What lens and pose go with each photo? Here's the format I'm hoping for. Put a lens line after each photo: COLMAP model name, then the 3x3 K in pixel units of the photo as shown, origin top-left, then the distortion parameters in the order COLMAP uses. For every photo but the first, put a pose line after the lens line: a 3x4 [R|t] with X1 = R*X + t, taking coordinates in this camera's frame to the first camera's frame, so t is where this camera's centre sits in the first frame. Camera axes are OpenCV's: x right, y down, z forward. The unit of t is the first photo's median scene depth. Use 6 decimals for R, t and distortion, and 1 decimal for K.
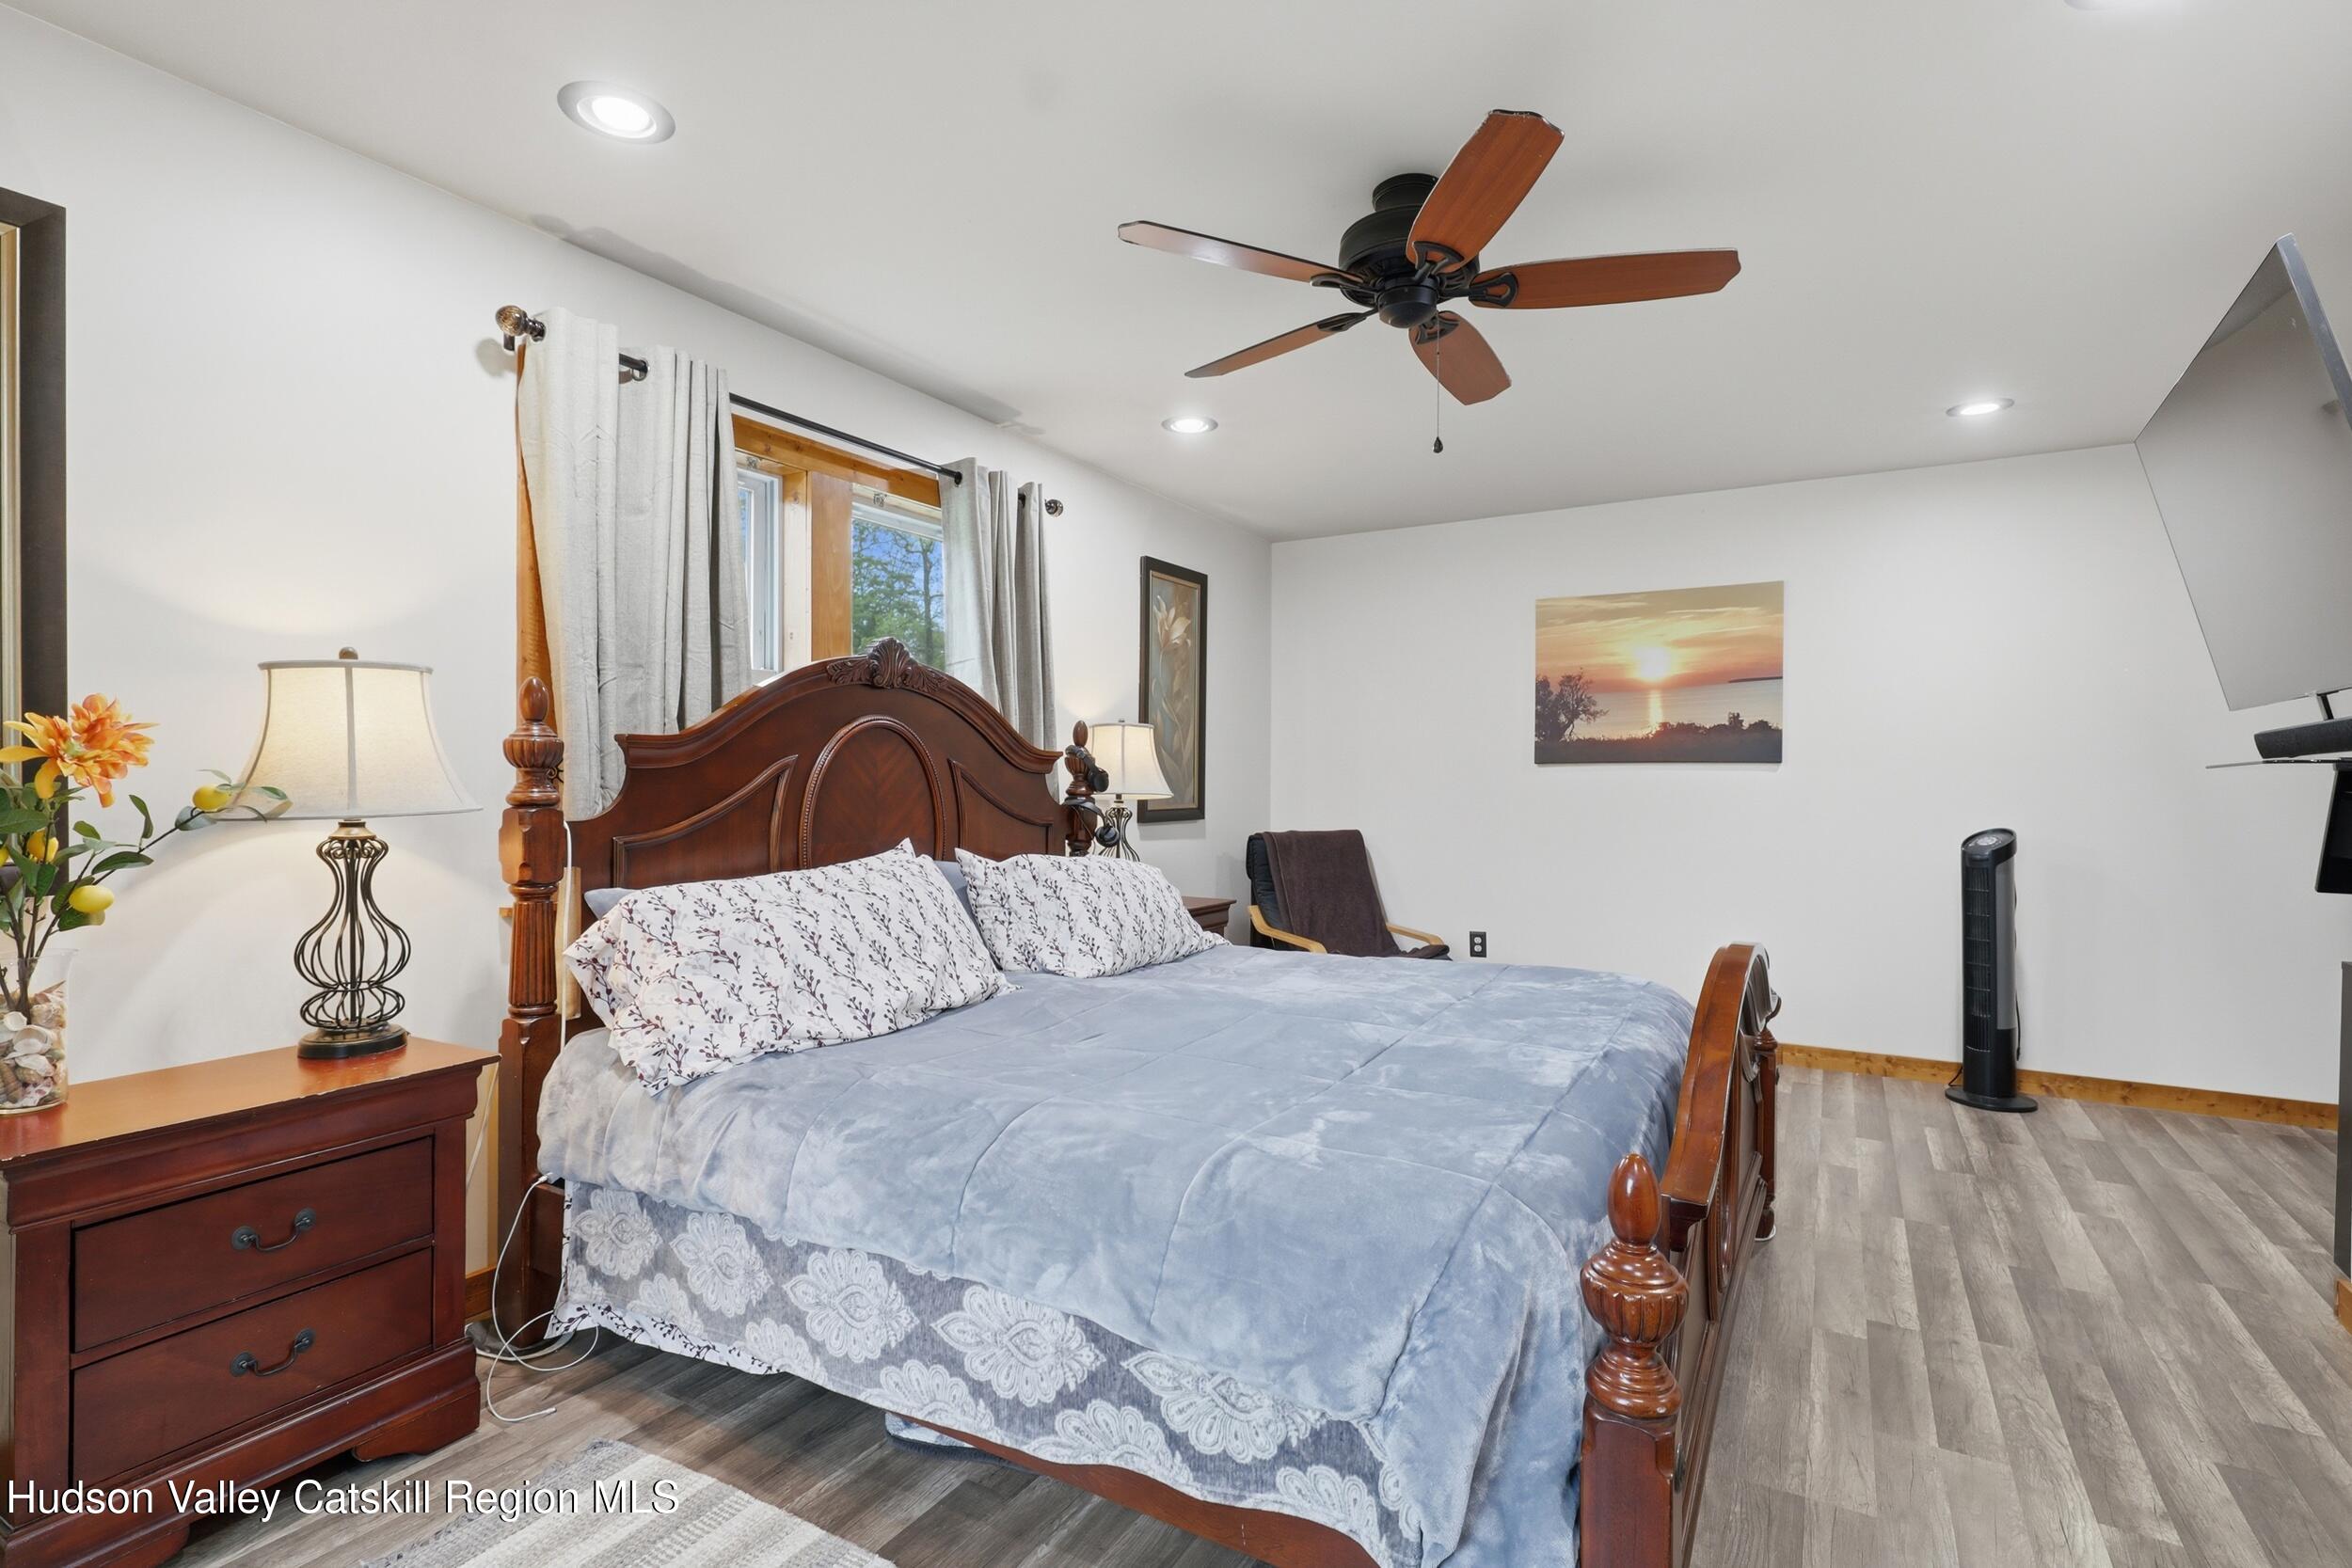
lens RADIAL K [[1098.7, 0, 1171.6], [0, 1098.7, 784.6], [0, 0, 1]] dist [-0.001778, -0.000303]
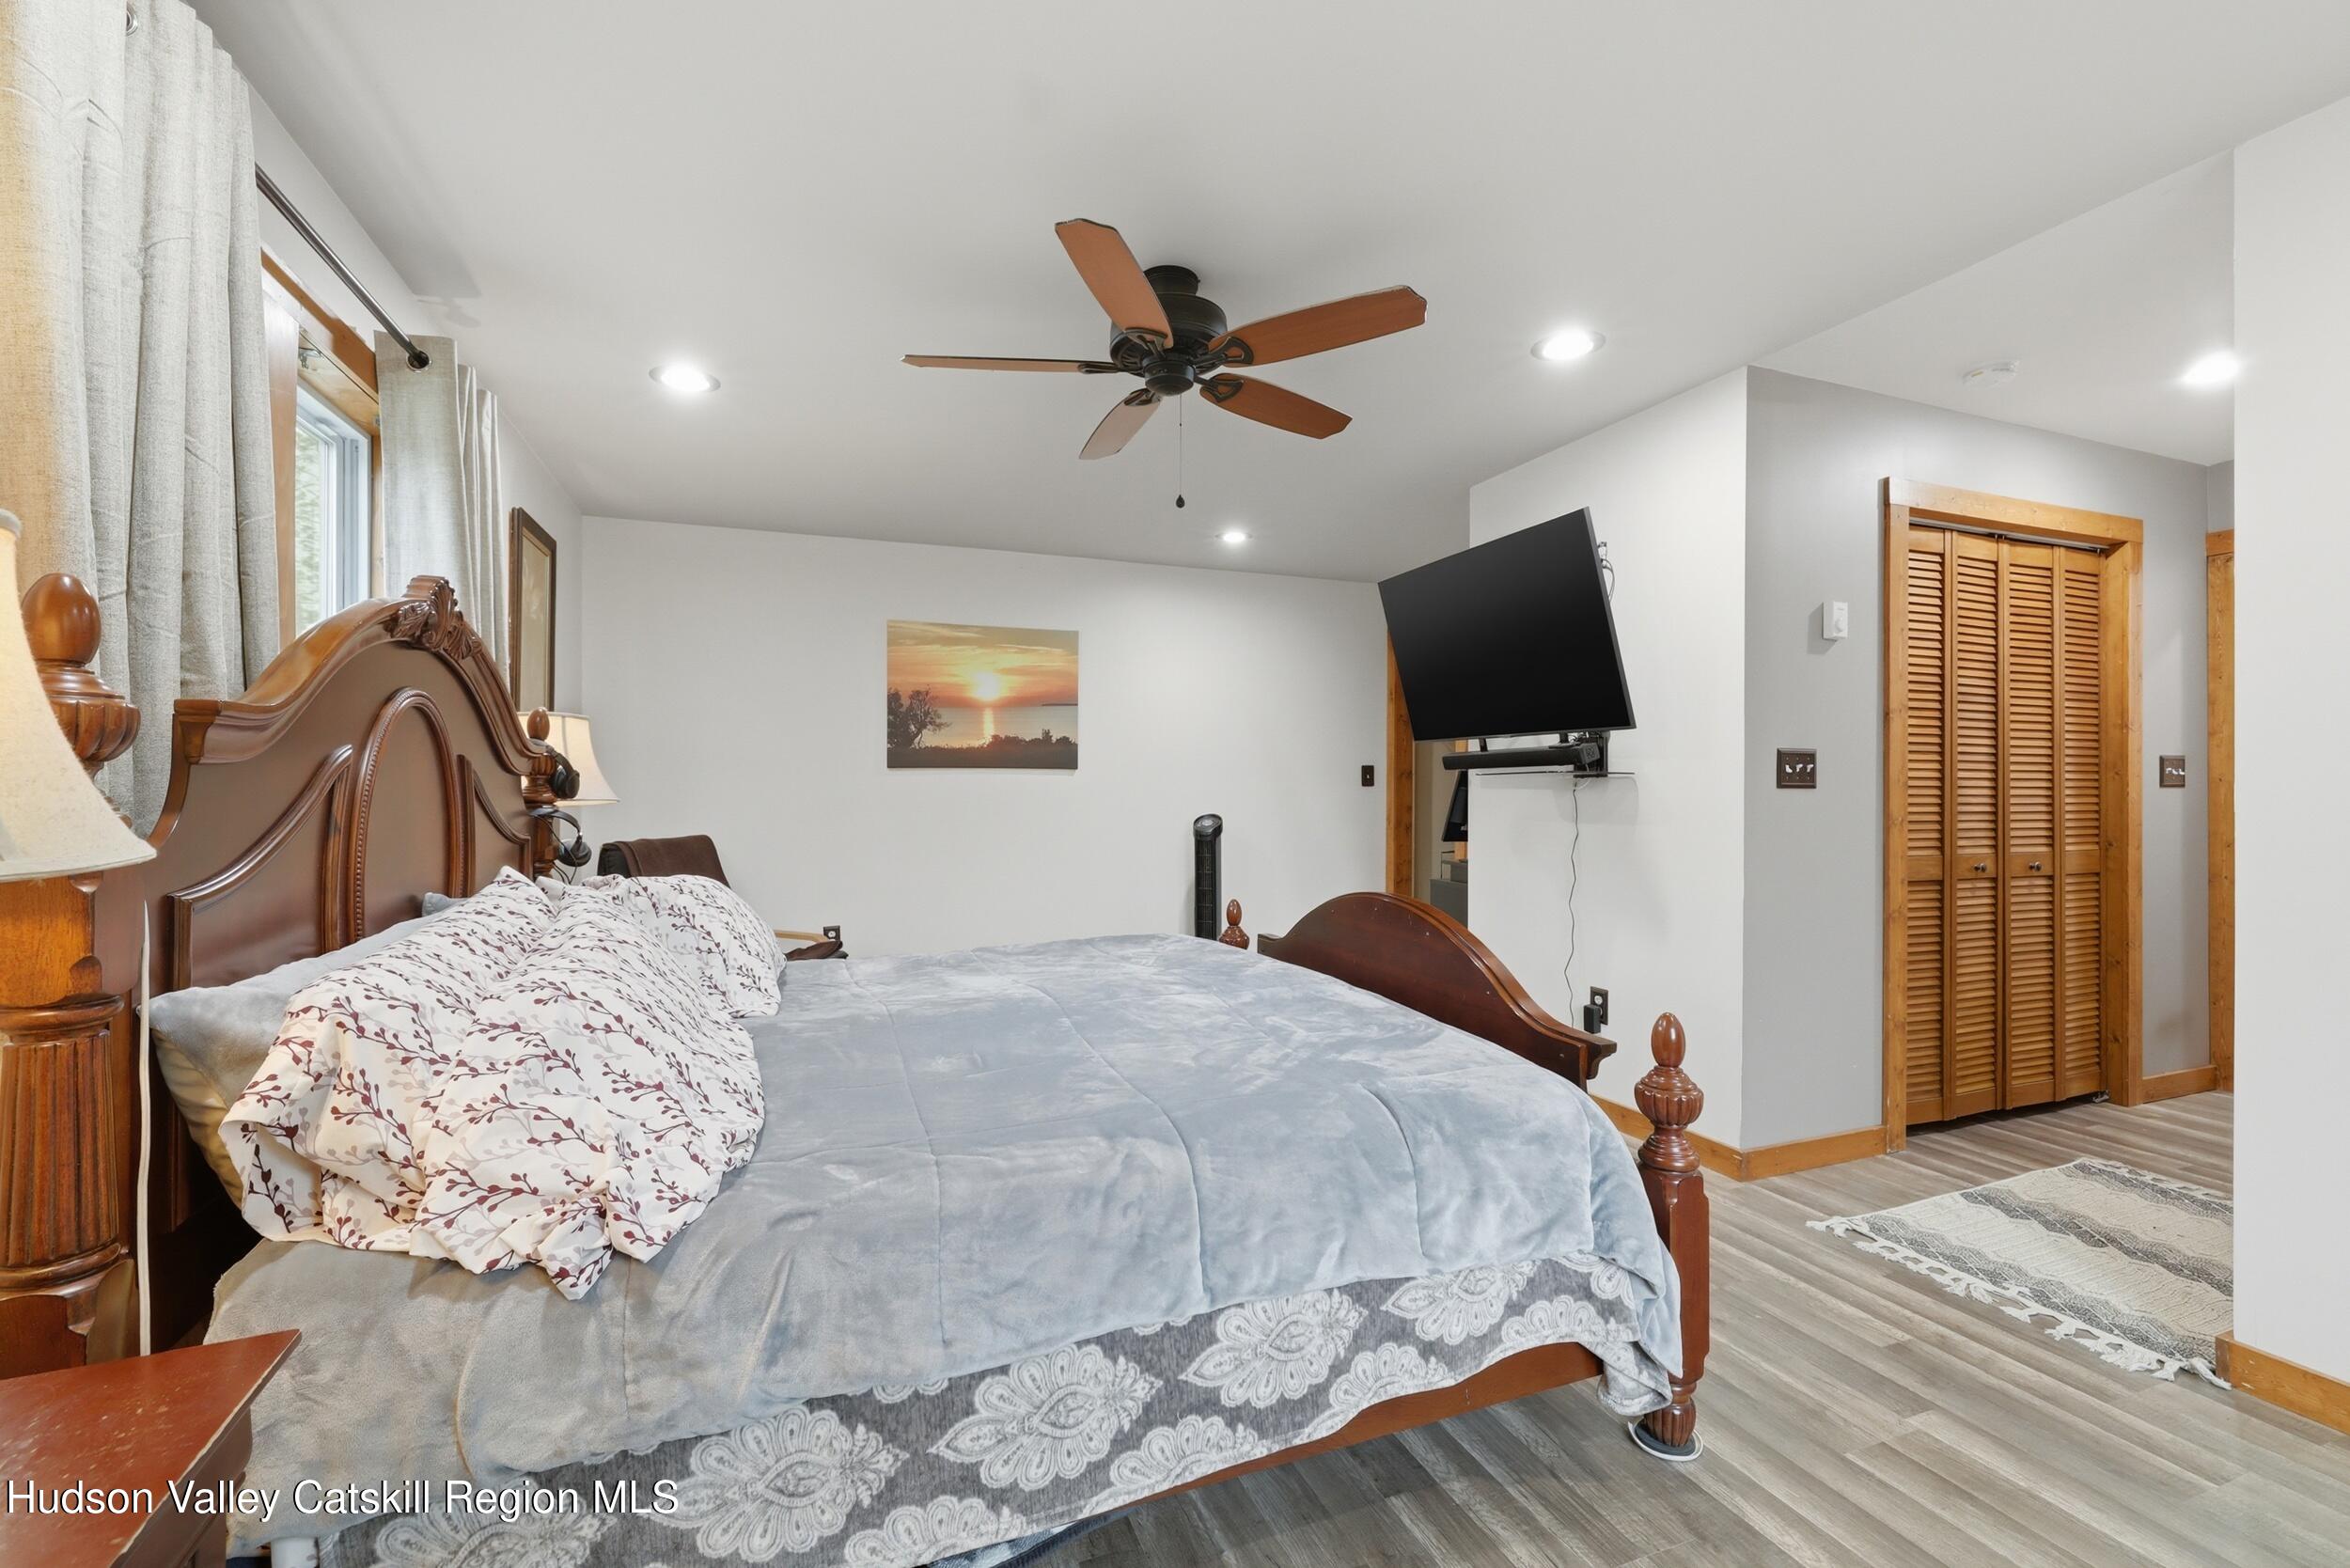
lens RADIAL K [[1003.5, 0, 1164.2], [0, 1003.5, 776.5], [0, 0, 1]] dist [0.001465, -0.000695]
pose [[0.619891, 0.002784, 0.784683, -0.539581], [0.005805, 0.999950, -0.008133, -0.001450], [-0.784667, 0.009597, 0.619844, 0.296542]]
